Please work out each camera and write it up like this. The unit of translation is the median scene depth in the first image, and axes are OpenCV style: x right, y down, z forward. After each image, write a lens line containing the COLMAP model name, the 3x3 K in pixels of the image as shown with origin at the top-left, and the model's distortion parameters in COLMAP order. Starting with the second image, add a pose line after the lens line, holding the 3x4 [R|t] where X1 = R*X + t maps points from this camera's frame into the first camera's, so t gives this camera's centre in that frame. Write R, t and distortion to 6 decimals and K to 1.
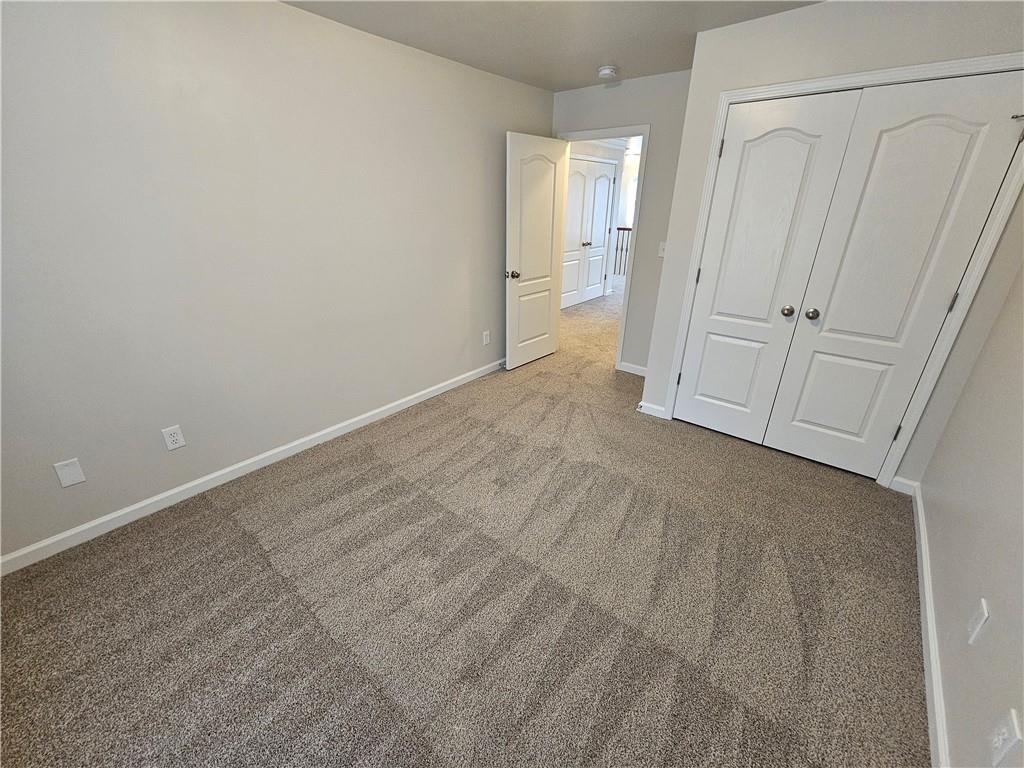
lens RADIAL K [[418.6, 0, 503.4], [0, 418.6, 387.9], [0, 0, 1]] dist [-0.005610, 0.000960]
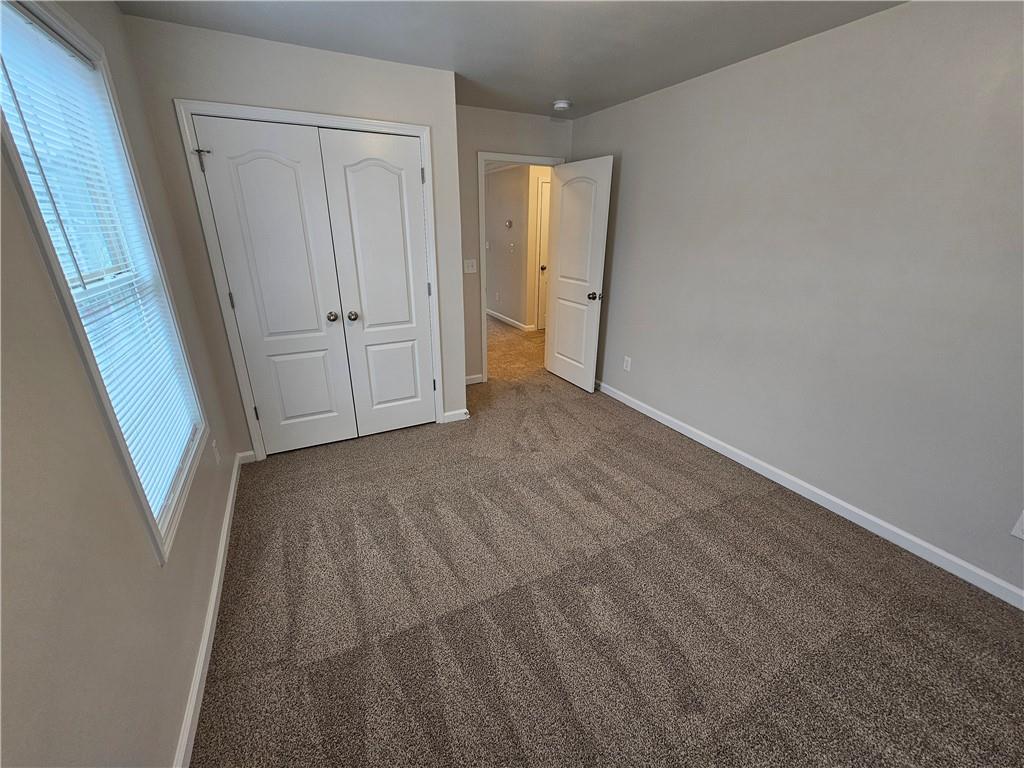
lens RADIAL K [[418.6, 0, 505.1], [0, 418.6, 390.7], [0, 0, 1]] dist [-0.005610, 0.000960]
pose [[0.377813, -0.338942, 0.861612, -0.186682], [0.365534, 0.909596, 0.197533, -0.065079], [-0.850672, 0.240318, 0.467552, 0.148367]]
